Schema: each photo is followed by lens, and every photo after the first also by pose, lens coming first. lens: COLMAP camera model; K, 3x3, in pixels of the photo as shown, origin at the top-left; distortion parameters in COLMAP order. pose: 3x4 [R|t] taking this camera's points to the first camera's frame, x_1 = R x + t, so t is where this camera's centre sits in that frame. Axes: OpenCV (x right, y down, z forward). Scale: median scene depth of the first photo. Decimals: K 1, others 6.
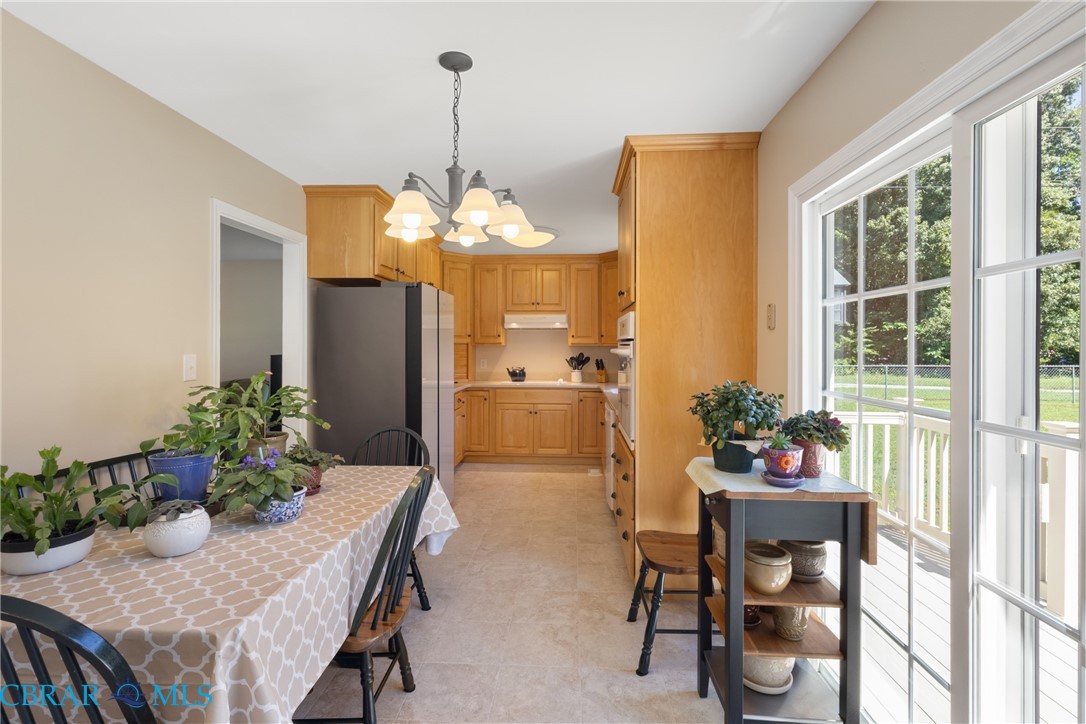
lens RADIAL K [[514.4, 0, 540.6], [0, 514.4, 350.4], [0, 0, 1]] dist [0.005011, 0.001229]
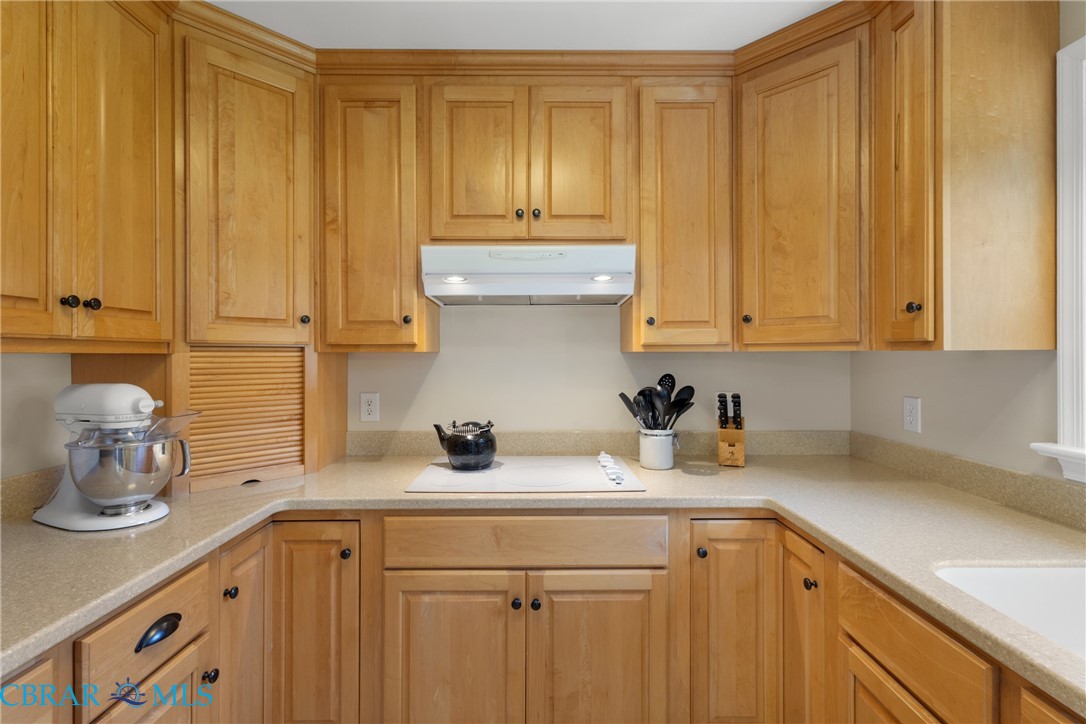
lens RADIAL K [[514.4, 0, 547.7], [0, 514.4, 351.5], [0, 0, 1]] dist [0.005011, 0.001229]
pose [[0.997111, -0.003644, 0.075871, -0.021270], [0.004810, 0.999873, -0.015192, -0.005102], [-0.075806, 0.015513, 0.997002, 0.699274]]
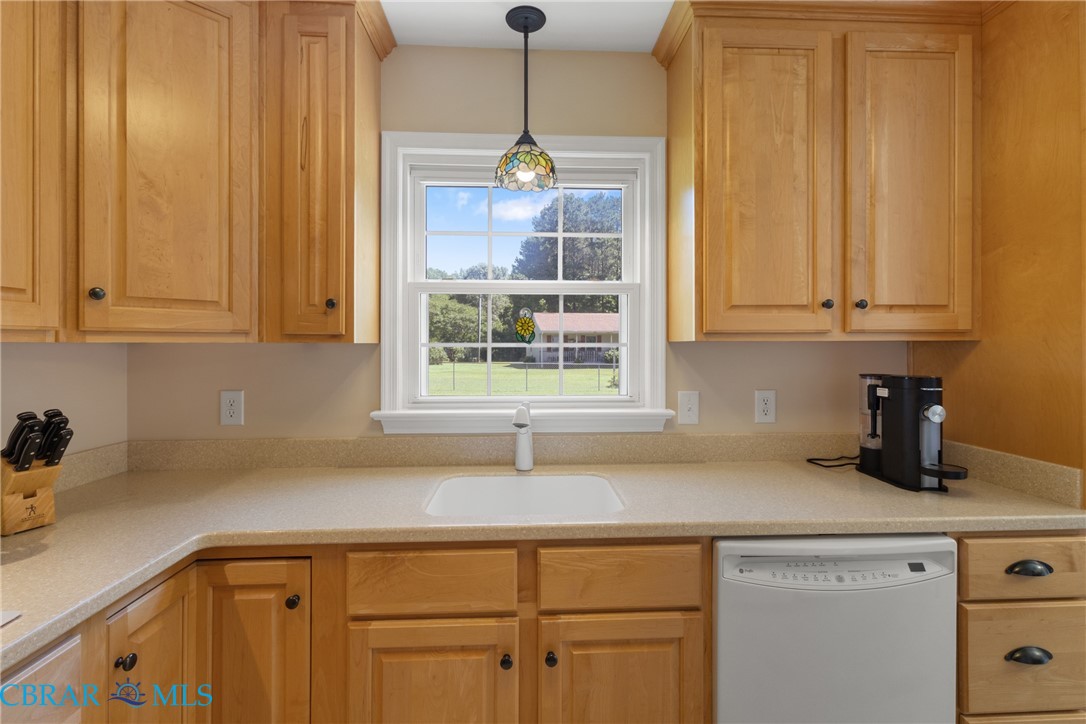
lens RADIAL K [[514.4, 0, 538.8], [0, 514.4, 342.6], [0, 0, 1]] dist [0.005011, 0.001229]
pose [[-0.110509, 0.005540, 0.993860, -0.102235], [0.013535, 0.999900, -0.004068, -0.005969], [-0.993783, 0.013002, -0.110573, 0.841351]]
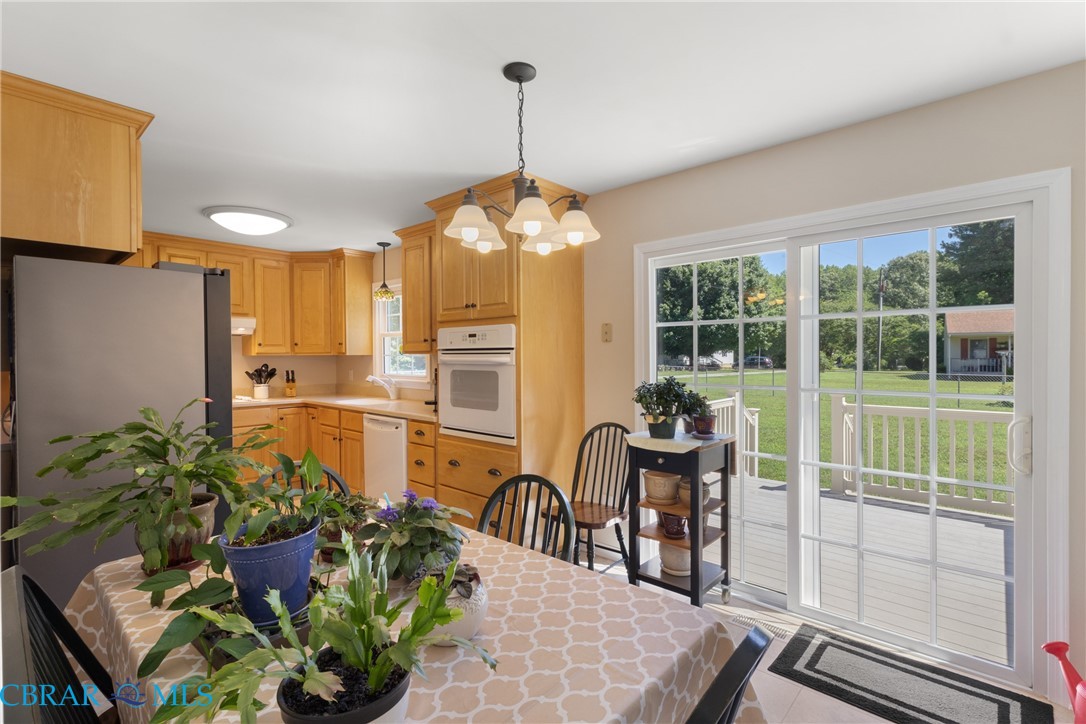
lens RADIAL K [[514.4, 0, 539.1], [0, 514.4, 360.7], [0, 0, 1]] dist [0.005011, 0.001229]
pose [[0.641375, -0.013997, 0.767100, -0.291716], [0.014671, 0.999875, 0.005978, 0.000772], [-0.767087, 0.007420, 0.641500, 0.106604]]
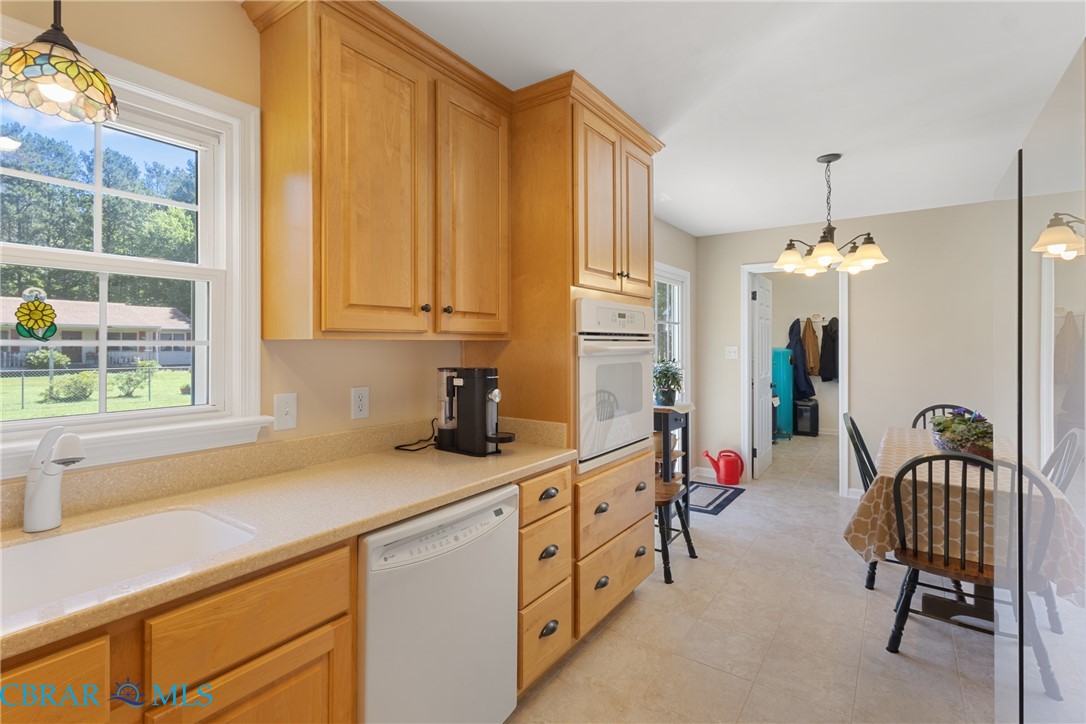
lens RADIAL K [[514.4, 0, 553.1], [0, 514.4, 340.3], [0, 0, 1]] dist [0.005011, 0.001229]
pose [[-0.856787, 0.003405, 0.515660, -0.077062], [0.006232, 0.999974, 0.003752, -0.006441], [-0.515633, 0.006428, -0.856785, 0.888088]]
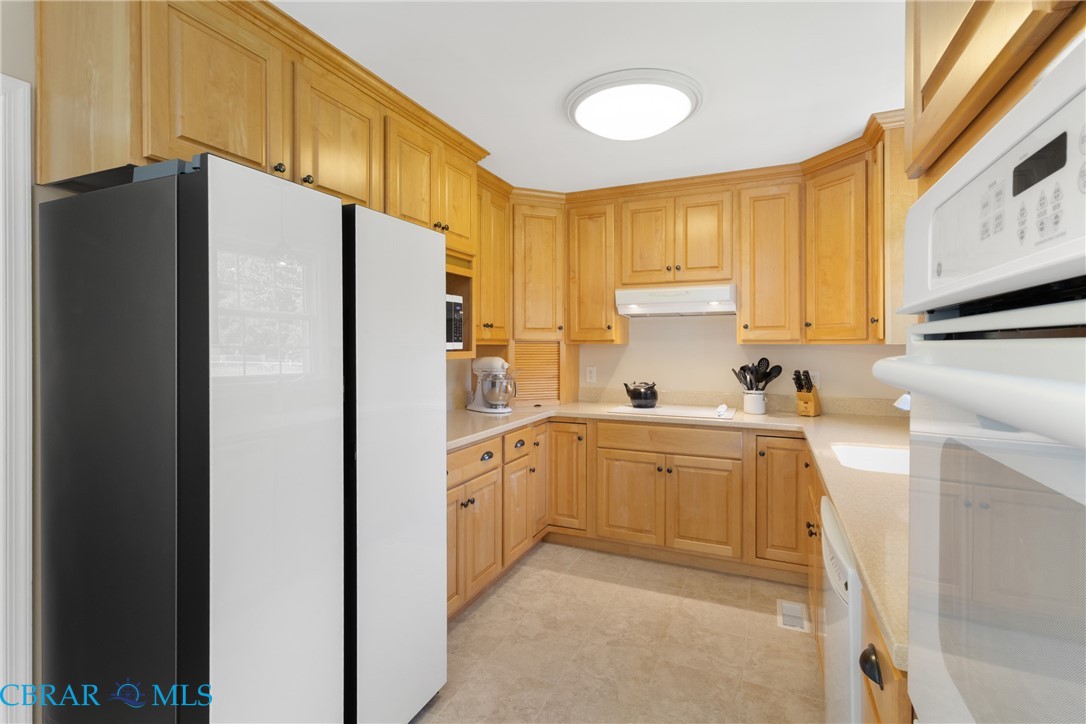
lens RADIAL K [[514.4, 0, 541.2], [0, 514.4, 346.1], [0, 0, 1]] dist [0.005011, 0.001229]
pose [[0.937856, -0.000729, -0.347023, 0.049092], [-0.002422, 0.999960, -0.008646, -0.002279], [0.347015, 0.008949, 0.937817, 0.433853]]
